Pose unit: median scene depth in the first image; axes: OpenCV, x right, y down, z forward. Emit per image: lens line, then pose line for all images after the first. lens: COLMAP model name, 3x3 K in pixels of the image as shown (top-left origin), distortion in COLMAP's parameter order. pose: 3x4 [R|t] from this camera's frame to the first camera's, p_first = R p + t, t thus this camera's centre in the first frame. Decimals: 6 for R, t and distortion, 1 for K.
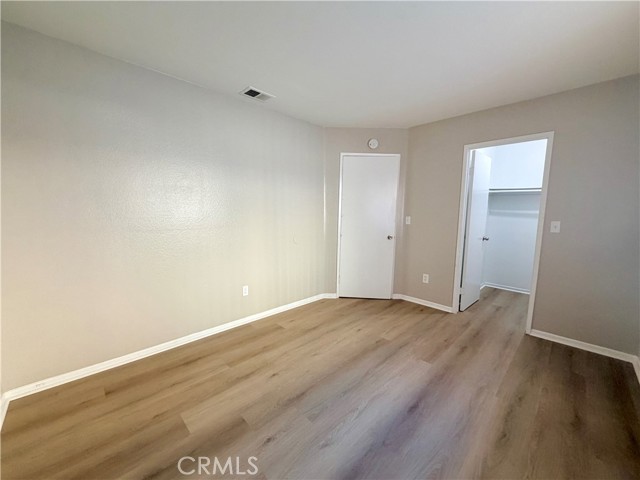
lens RADIAL K [[253.7, 0, 316.7], [0, 253.7, 240.7], [0, 0, 1]] dist [0.002109, 0.000290]
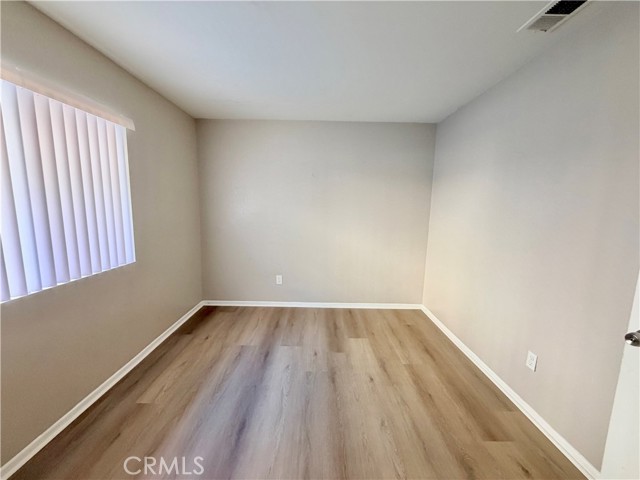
lens RADIAL K [[253.7, 0, 316.7], [0, 253.7, 240.7], [0, 0, 1]] dist [0.002109, 0.000290]
pose [[-0.694842, 0.075319, -0.715207, 0.671745], [-0.109403, 0.971855, 0.208635, -0.203573], [0.710792, 0.223214, -0.667046, 1.388900]]
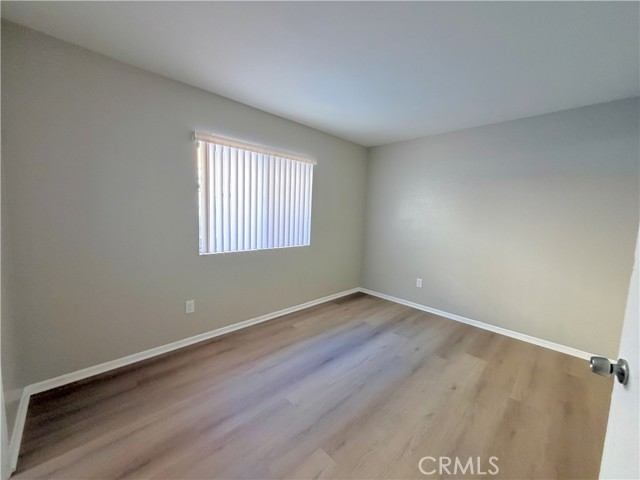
lens RADIAL K [[251.4, 0, 320.0], [0, 251.4, 240.0], [0, 0, 1]] dist [-0.000255, -0.000047]
pose [[-0.998672, -0.046870, -0.021409, 0.405339], [-0.050480, 0.973302, 0.223910, -0.230745], [0.010342, 0.224693, -0.974375, 1.812119]]
